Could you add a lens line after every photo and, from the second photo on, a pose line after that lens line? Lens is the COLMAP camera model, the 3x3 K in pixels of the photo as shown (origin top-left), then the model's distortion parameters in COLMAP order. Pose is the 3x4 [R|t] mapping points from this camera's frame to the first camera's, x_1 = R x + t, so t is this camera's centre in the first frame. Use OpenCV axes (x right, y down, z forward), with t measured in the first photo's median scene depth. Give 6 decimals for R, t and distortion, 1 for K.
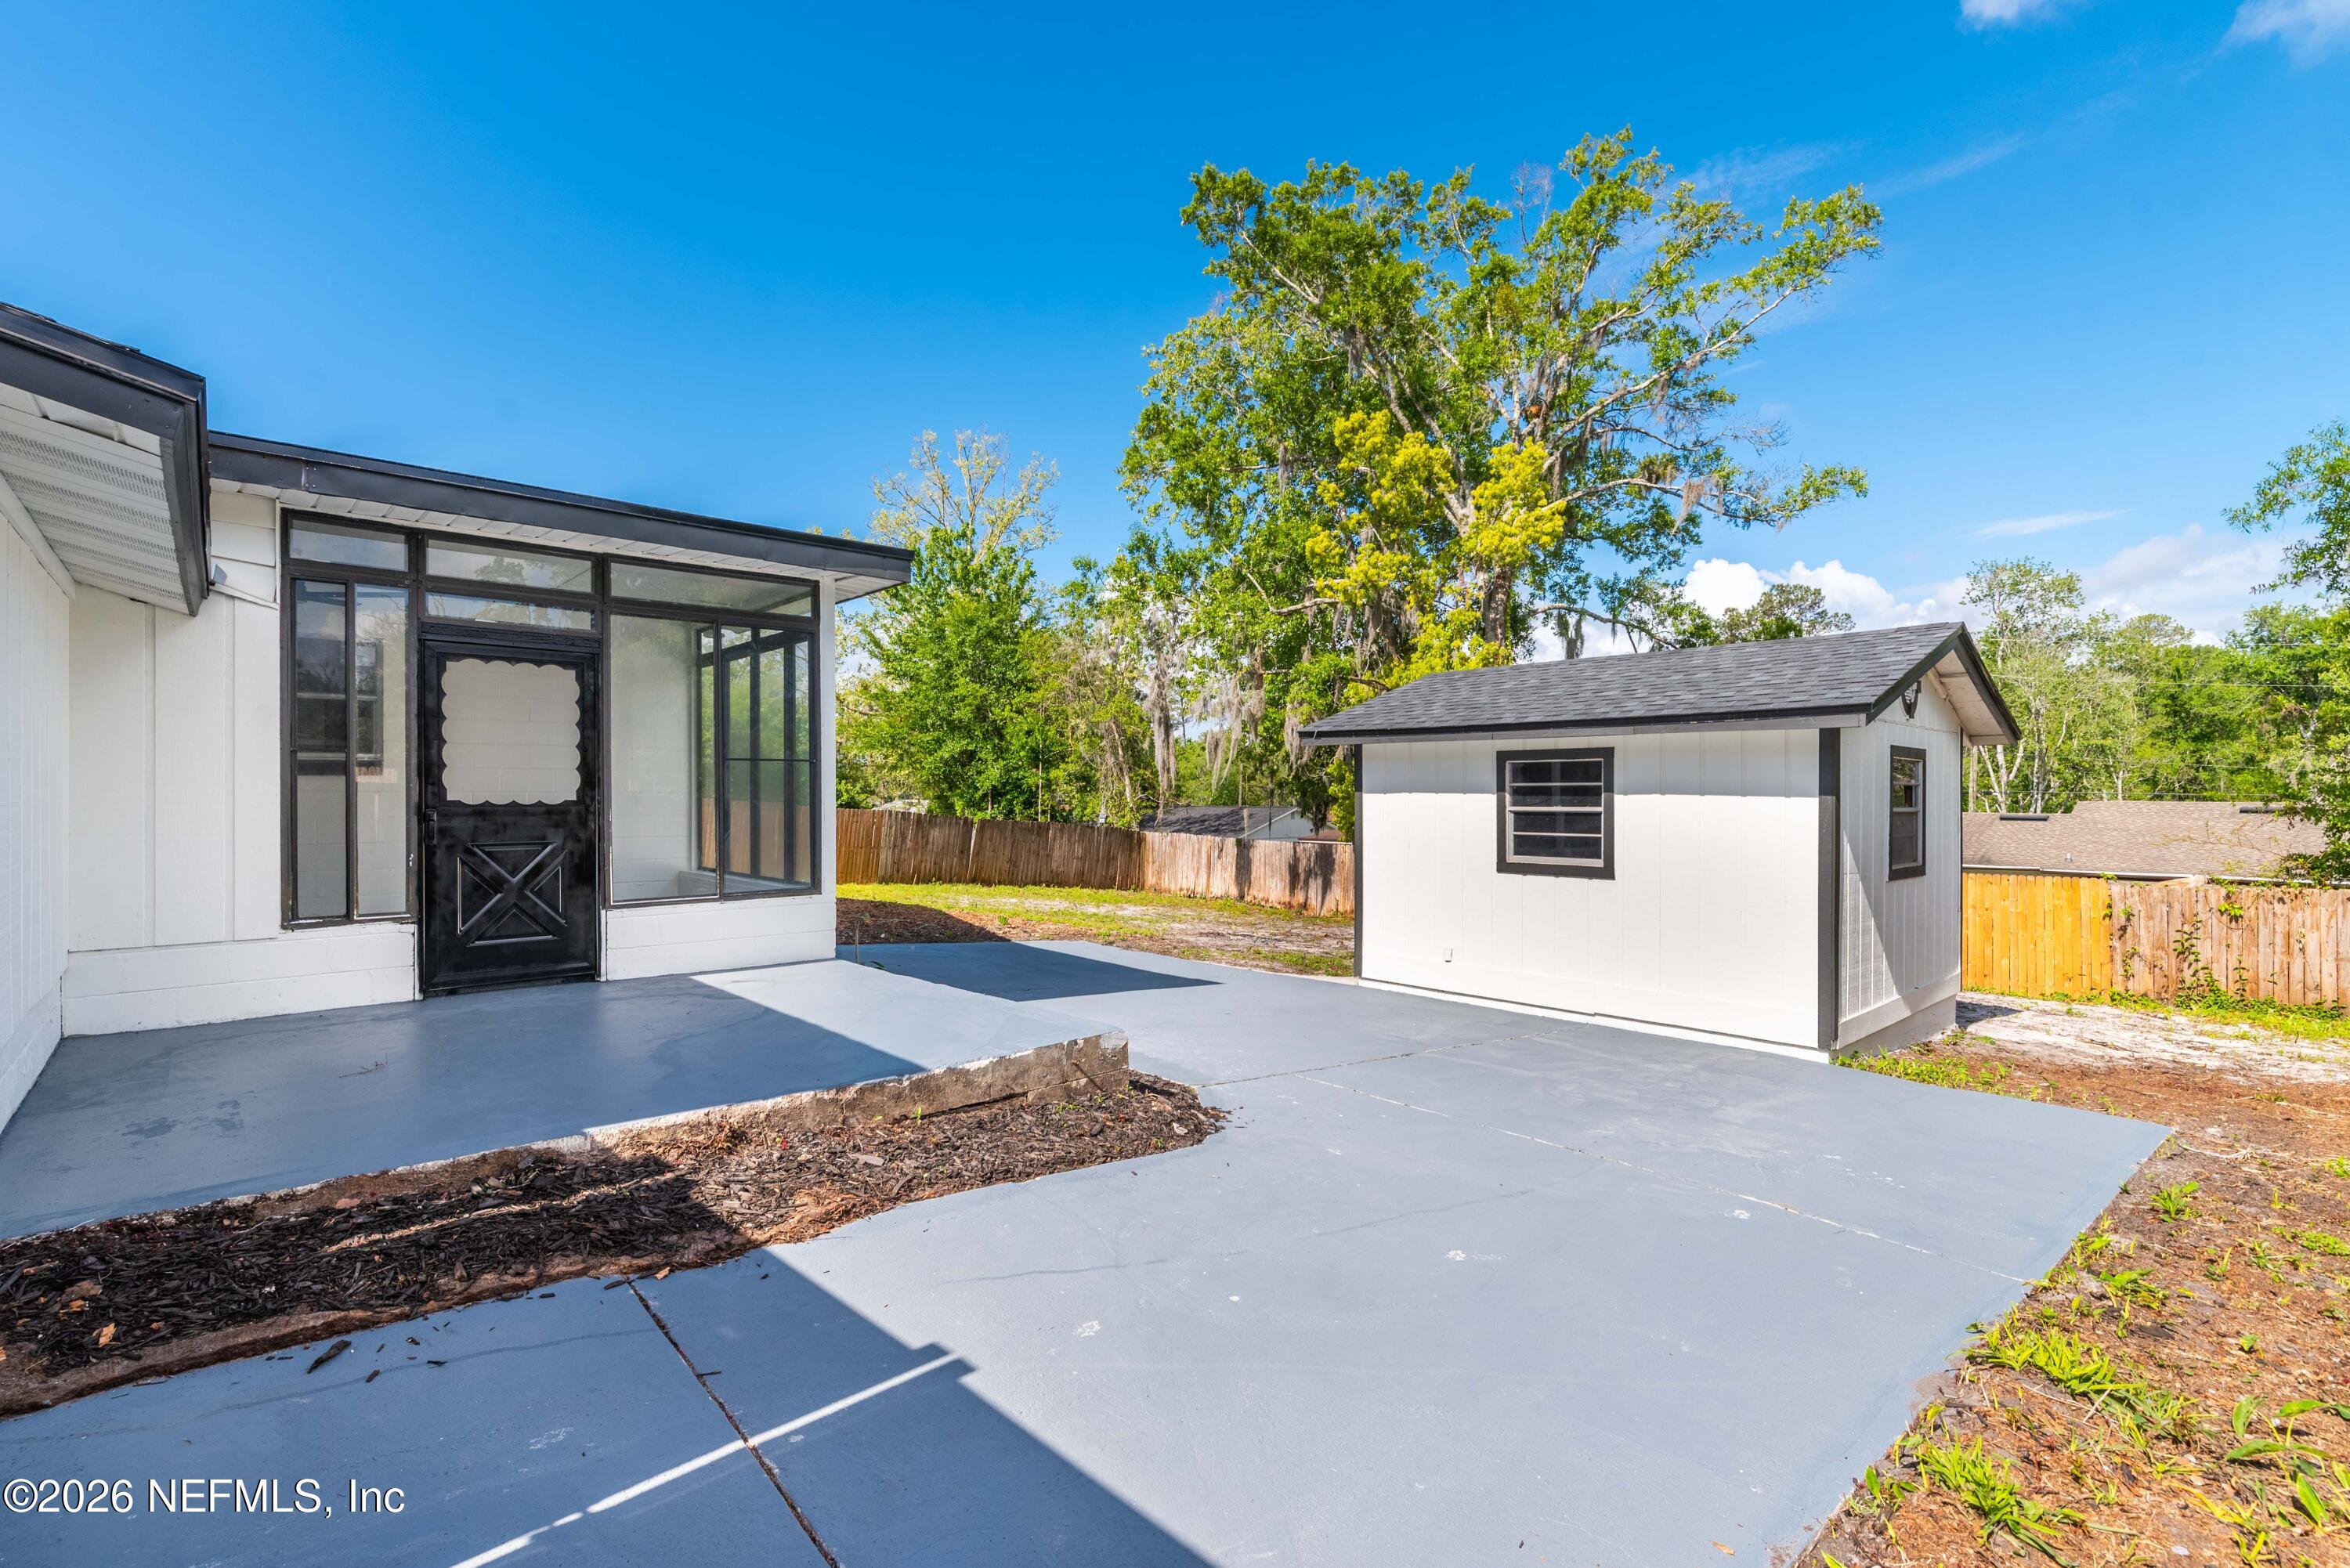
lens RADIAL K [[1060.4, 0, 1175.0], [0, 1060.4, 784.0], [0, 0, 1]] dist [-0.000596, -0.000245]
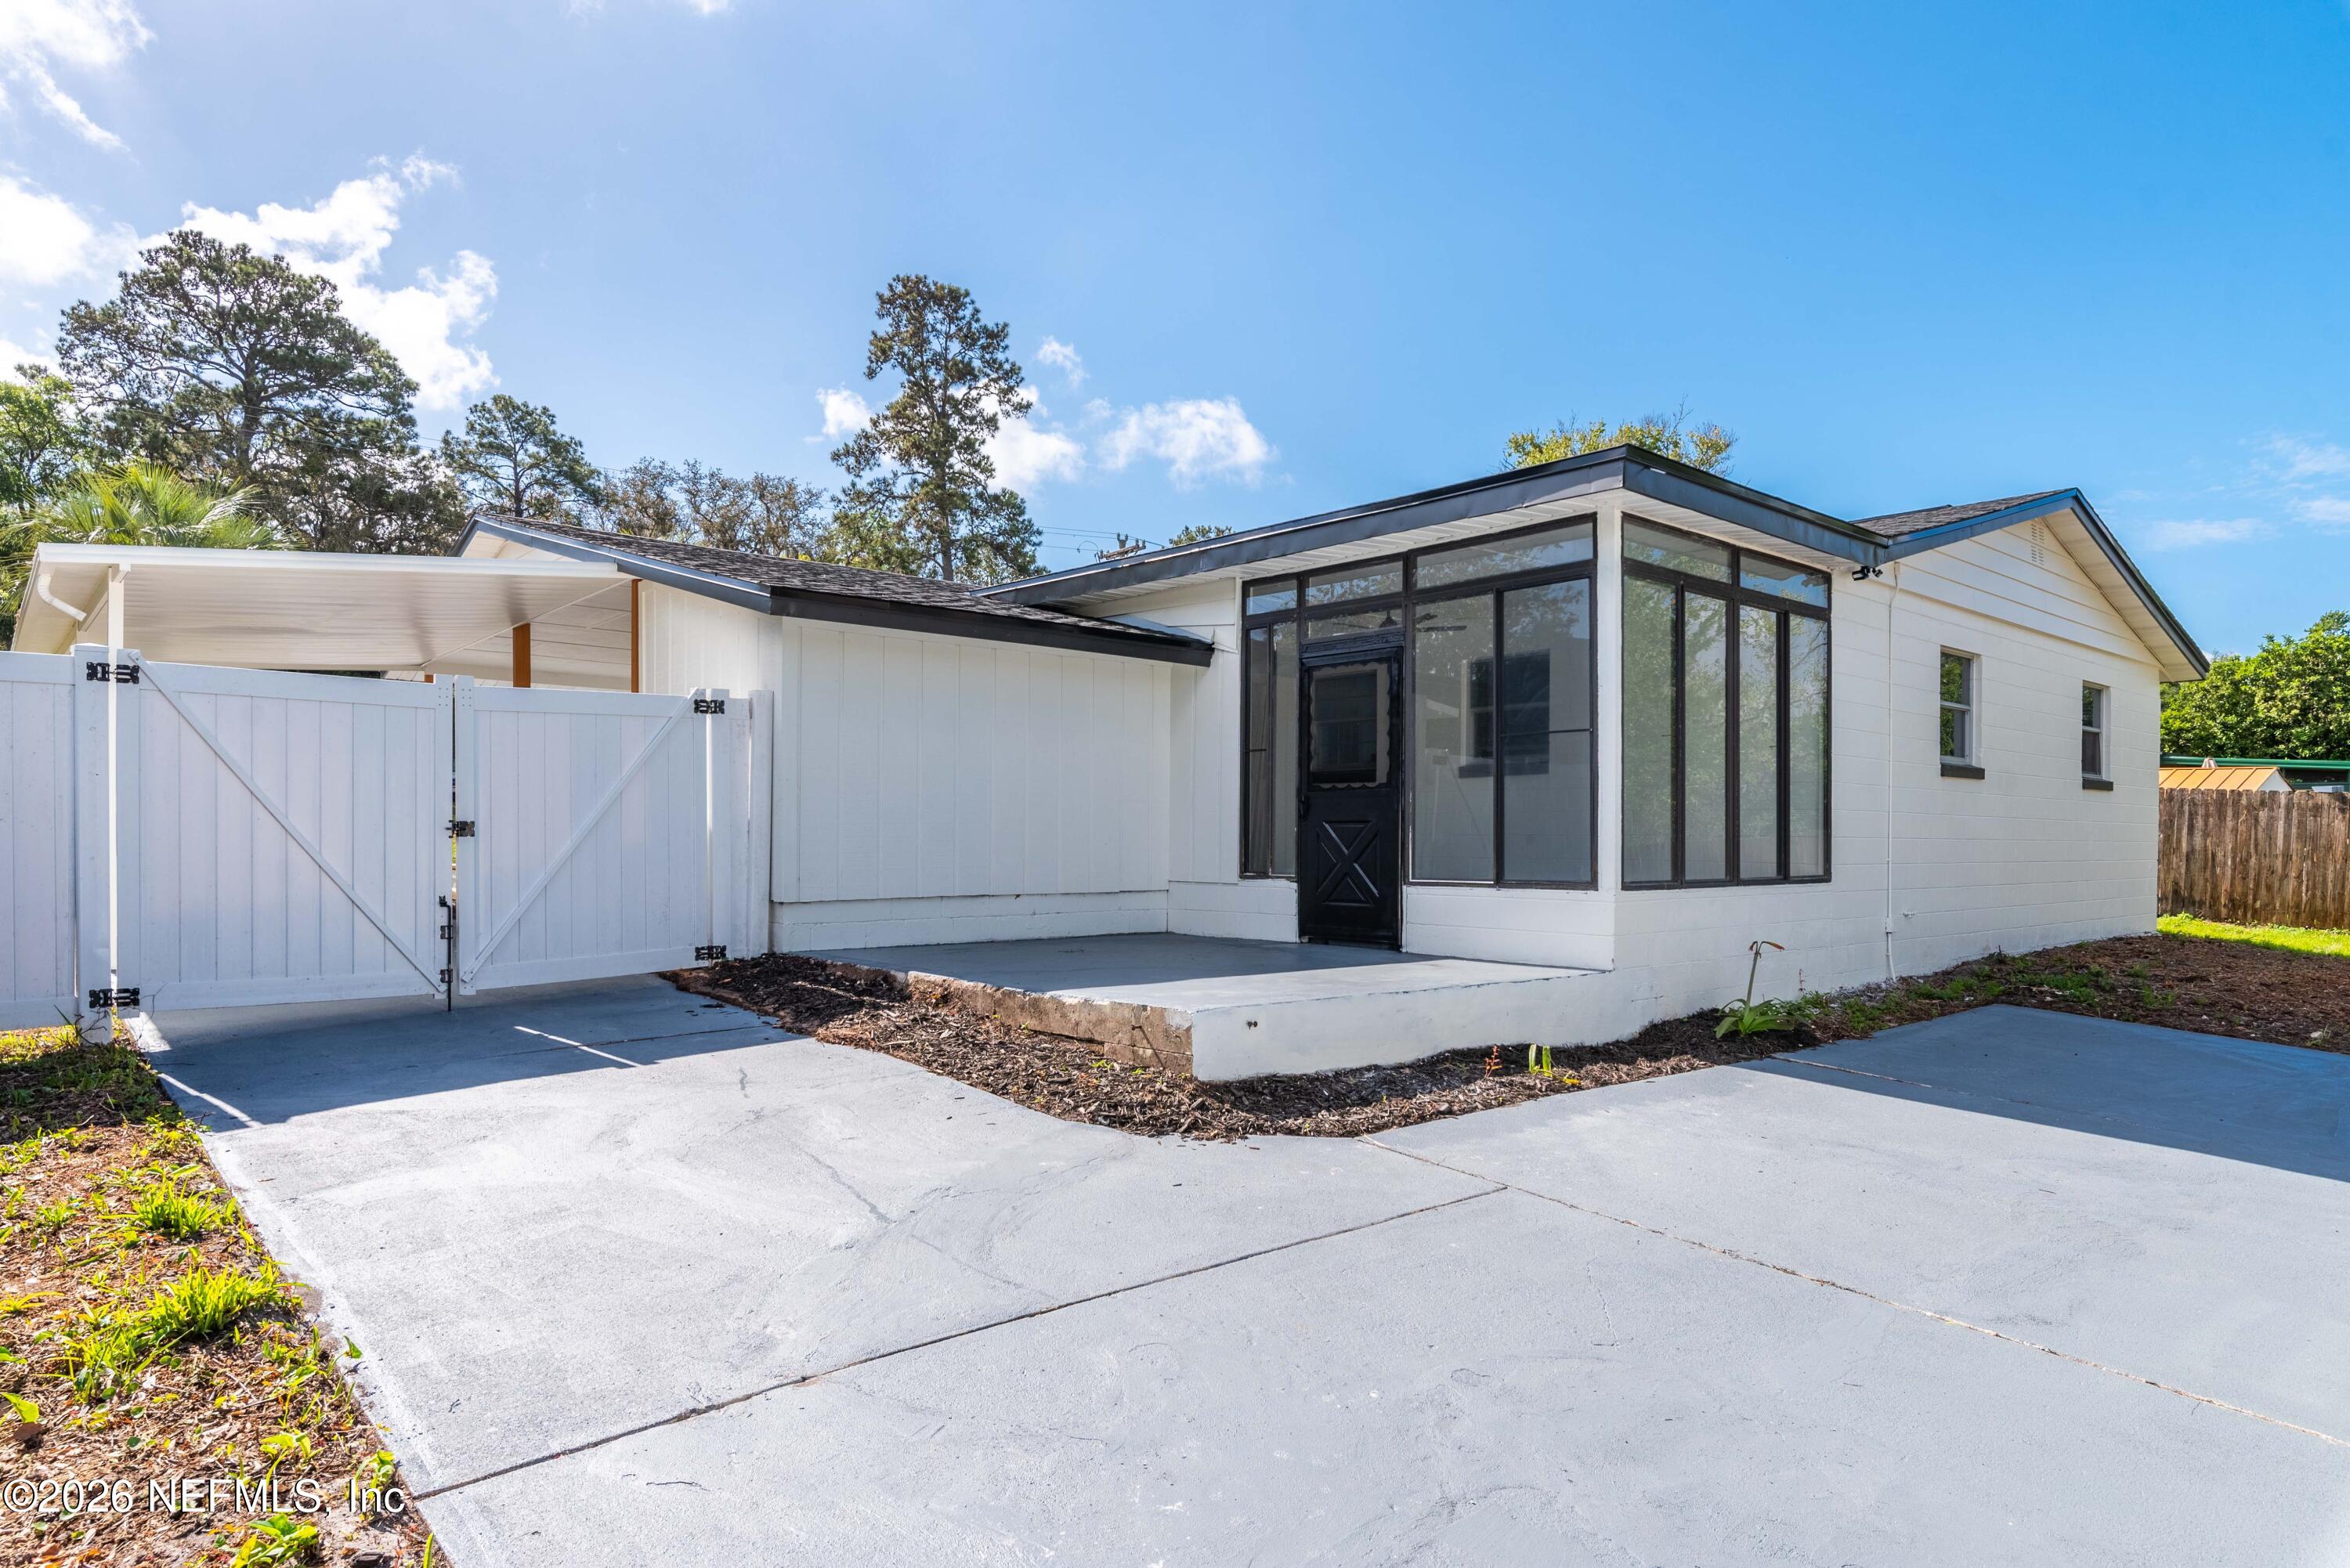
lens RADIAL K [[1401.1, 0, 1175.0], [0, 1401.1, 784.0], [0, 0, 1]] dist [0.000208, -0.000234]
pose [[-0.010756, -0.040775, -0.999110, 0.237348], [0.008135, 0.999132, -0.040863, 0.019786], [0.999909, -0.008567, -0.010415, 0.214094]]
